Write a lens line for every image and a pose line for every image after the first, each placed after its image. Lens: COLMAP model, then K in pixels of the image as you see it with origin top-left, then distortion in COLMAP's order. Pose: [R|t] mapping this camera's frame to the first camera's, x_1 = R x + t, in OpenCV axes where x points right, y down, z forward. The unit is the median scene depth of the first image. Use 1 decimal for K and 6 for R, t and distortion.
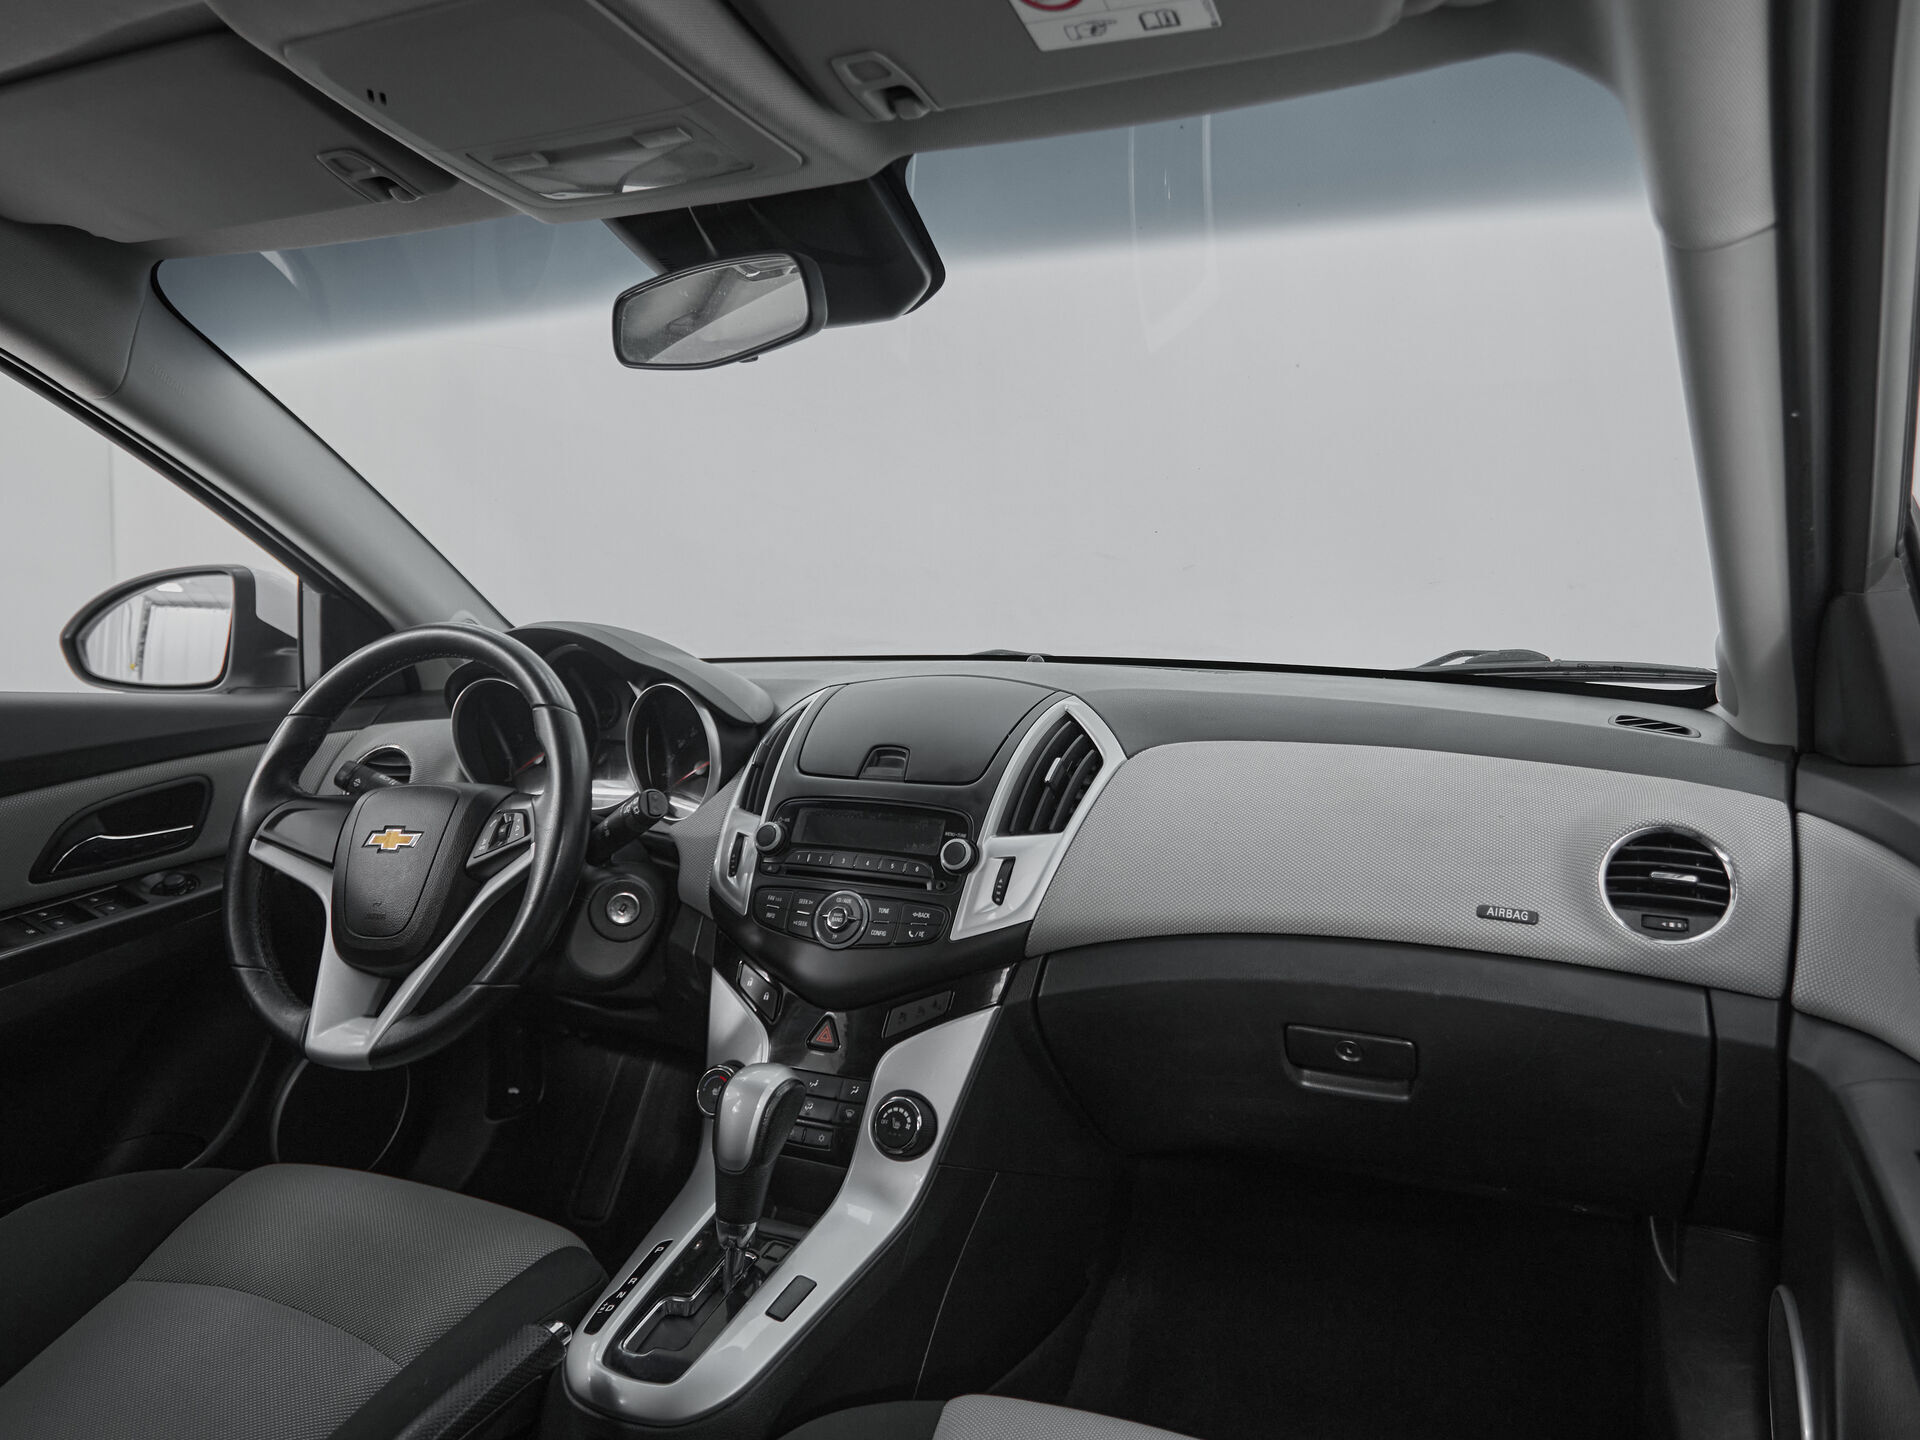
lens RADIAL K [[1264.6, 0, 992.7], [0, 1264.6, 689.7], [0, 0, 1]] dist [0.000824, 0.005779]
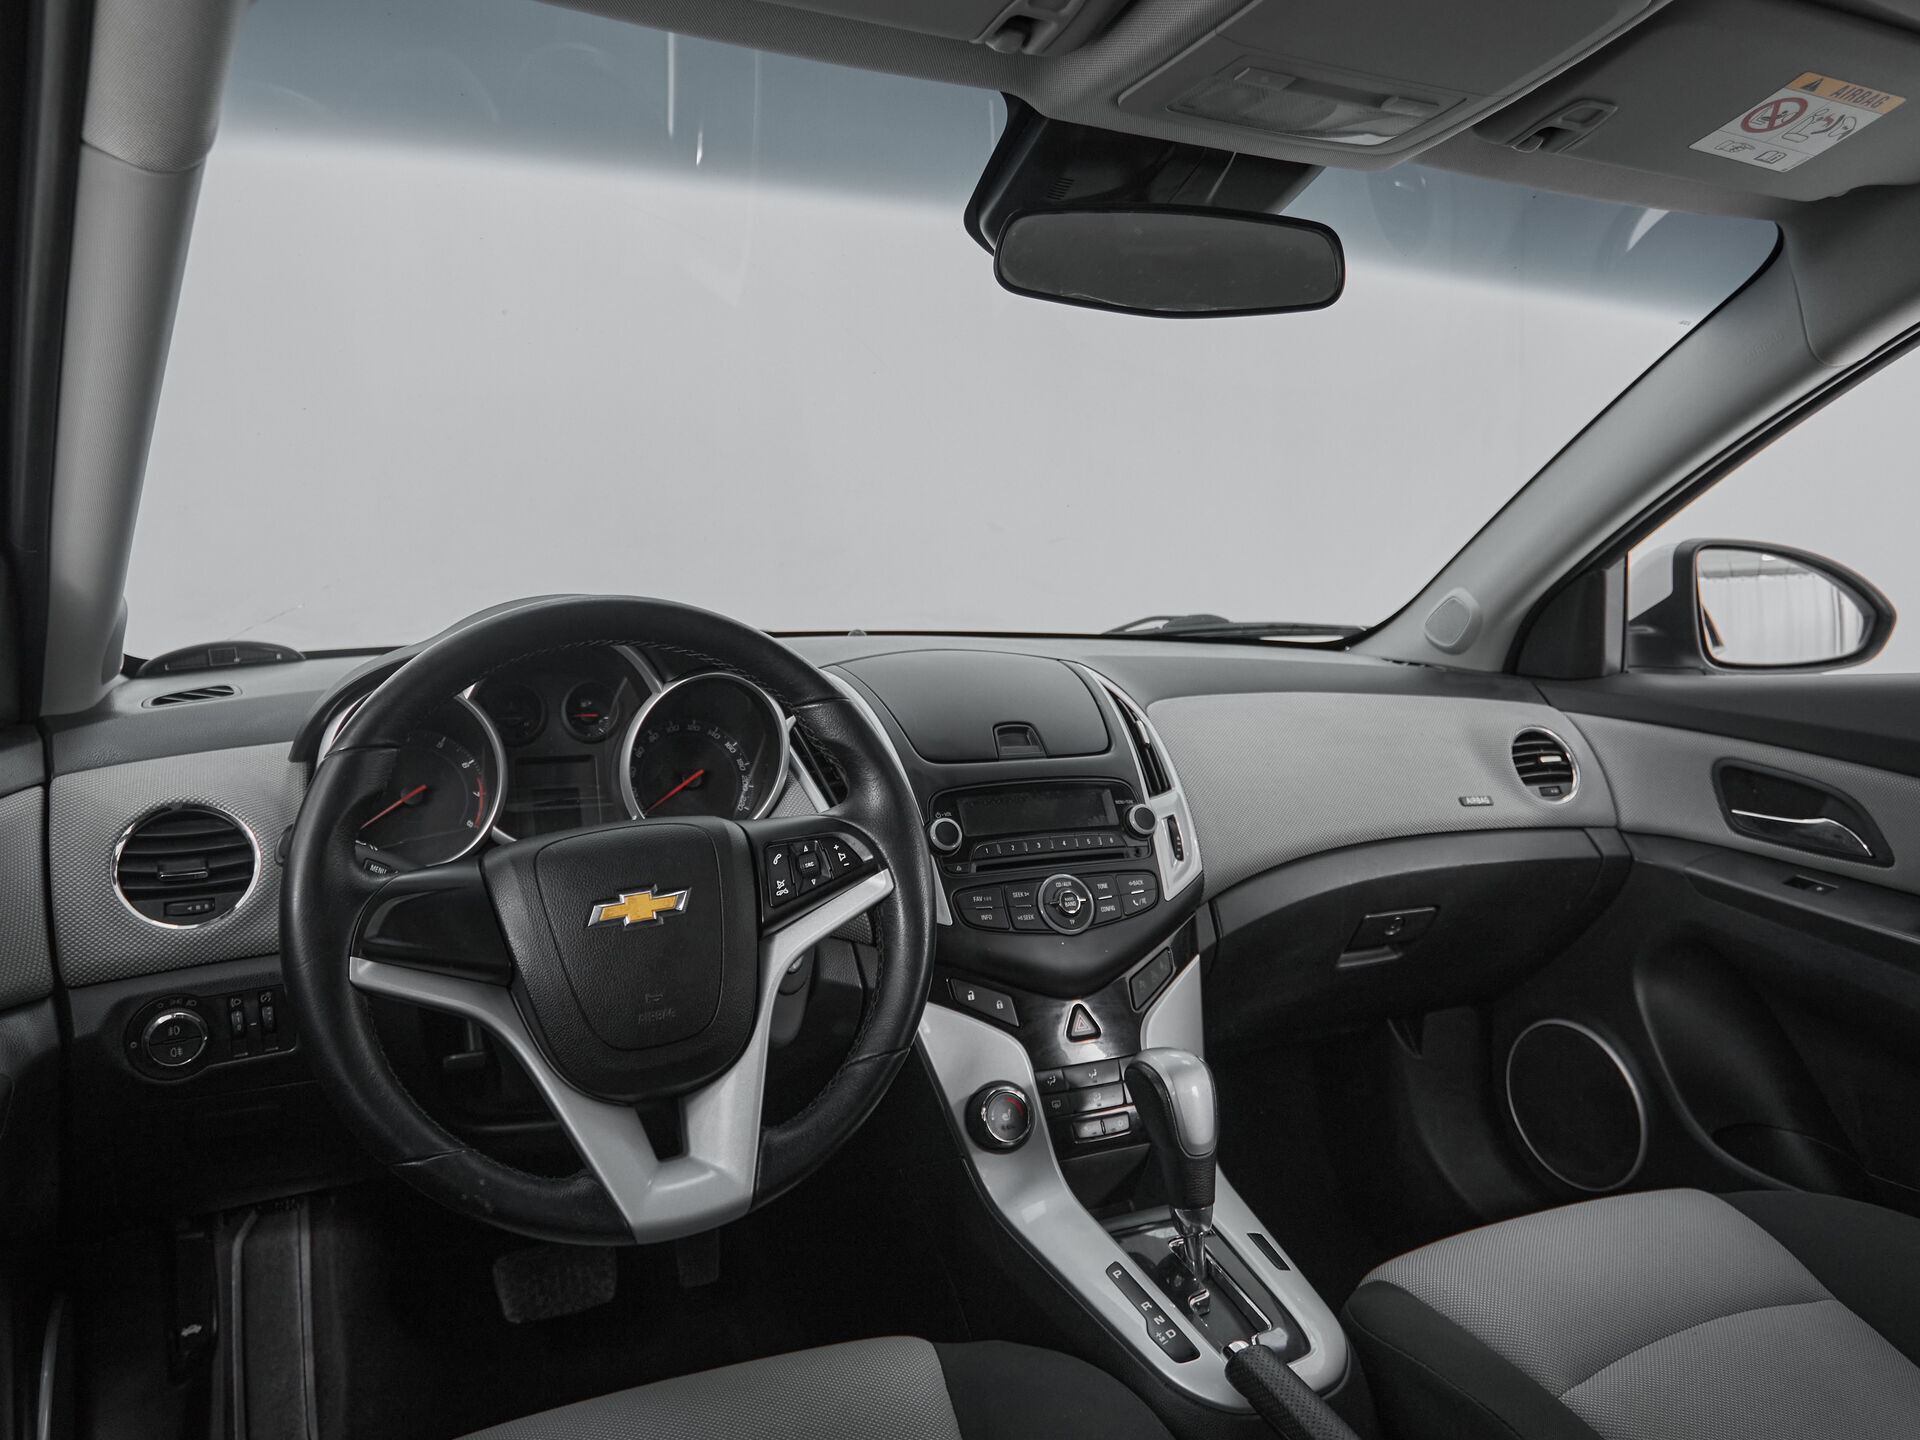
lens RADIAL K [[1368.3, 0, 949.5], [0, 1368.3, 719.6], [0, 0, 1]] dist [-0.004692, 0.013829]
pose [[0.658357, -0.072825, 0.749174, -0.947331], [0.047559, 0.997345, 0.055155, -0.018165], [-0.751201, -0.000682, 0.660073, 0.388850]]
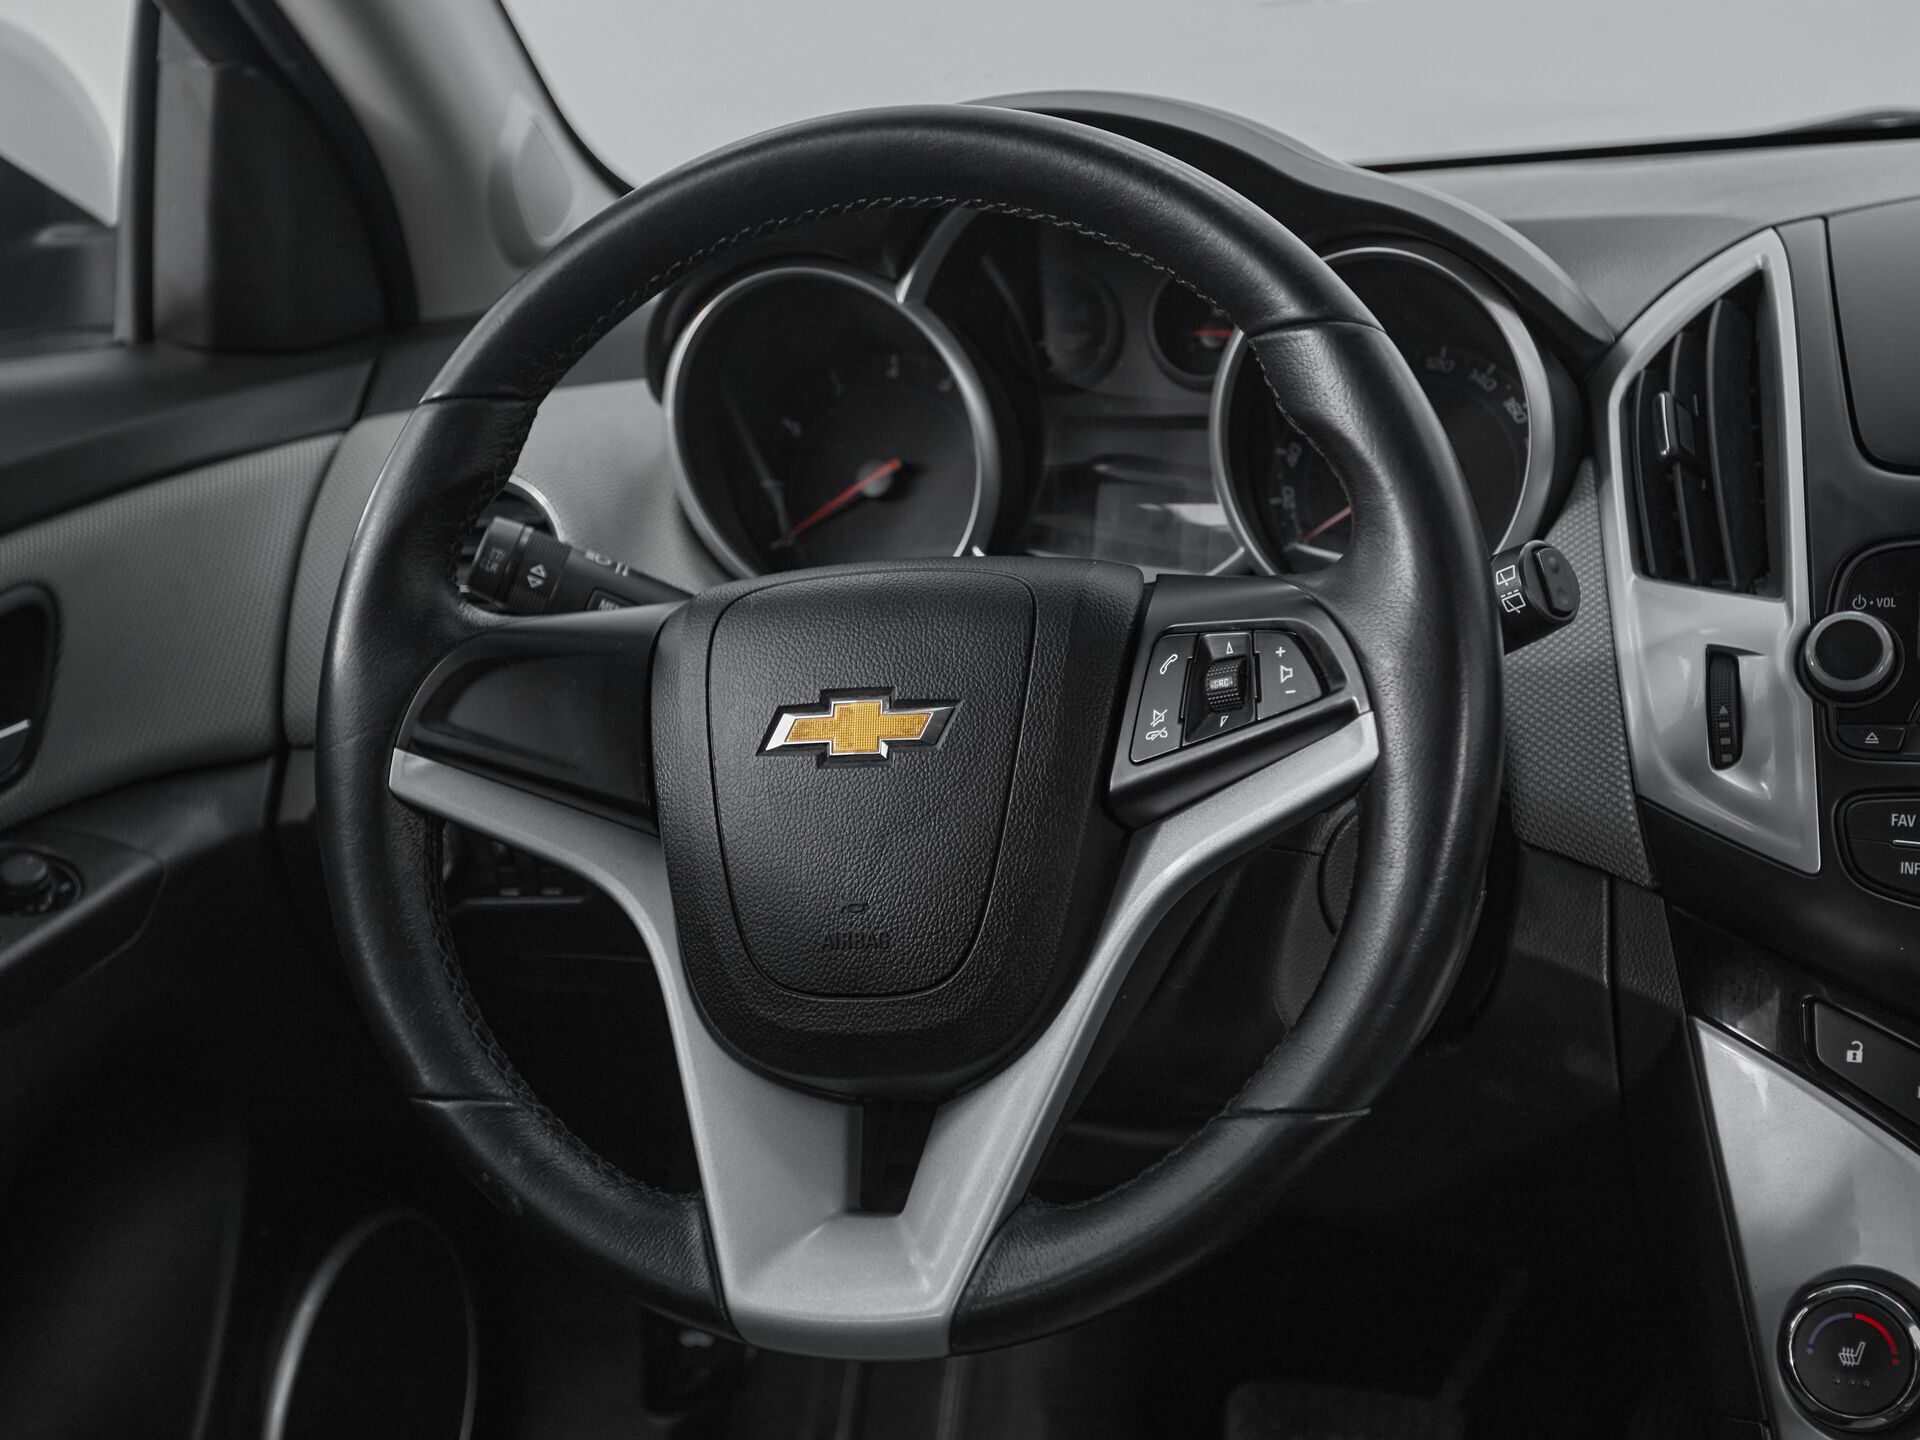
lens RADIAL K [[3008.2, 0, 848.5], [0, 3008.2, 667.0], [0, 0, 1]] dist [0.060015, 0.000000]
pose [[0.997907, -0.064306, 0.006874, -0.497269], [0.062803, 0.988937, 0.134388, -0.013574], [-0.015440, -0.133675, 0.990905, 0.164252]]
